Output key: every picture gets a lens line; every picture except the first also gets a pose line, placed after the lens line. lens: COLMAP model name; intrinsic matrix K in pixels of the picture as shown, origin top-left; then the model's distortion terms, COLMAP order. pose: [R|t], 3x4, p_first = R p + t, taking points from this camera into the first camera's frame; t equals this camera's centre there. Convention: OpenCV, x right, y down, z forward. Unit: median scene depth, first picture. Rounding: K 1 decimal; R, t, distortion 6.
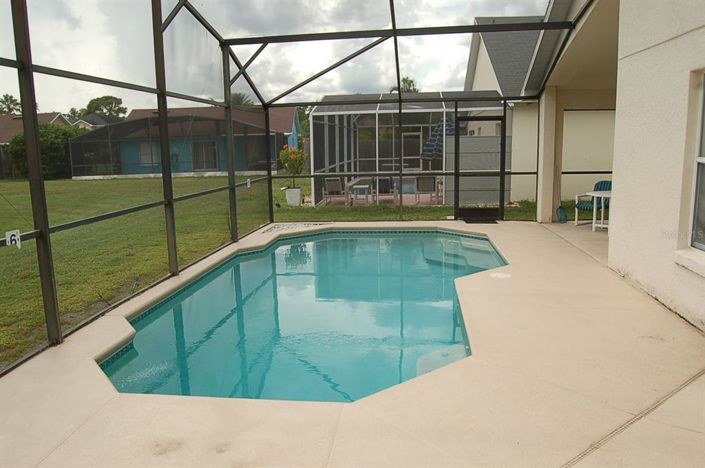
lens RADIAL K [[554.8, 0, 345.2], [0, 554.8, 248.8], [0, 0, 1]] dist [-0.095379, 0.041426]
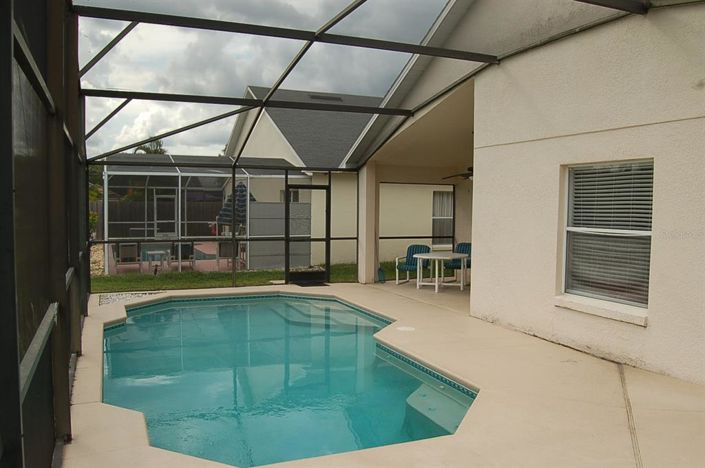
lens RADIAL K [[590.9, 0, 339.9], [0, 590.9, 247.4], [0, 0, 1]] dist [-0.088300, 0.021164]
pose [[0.869120, -0.002301, 0.494596, -0.262827], [0.061548, 0.992720, -0.103536, -0.000154], [-0.490757, 0.120427, 0.862934, 0.001967]]
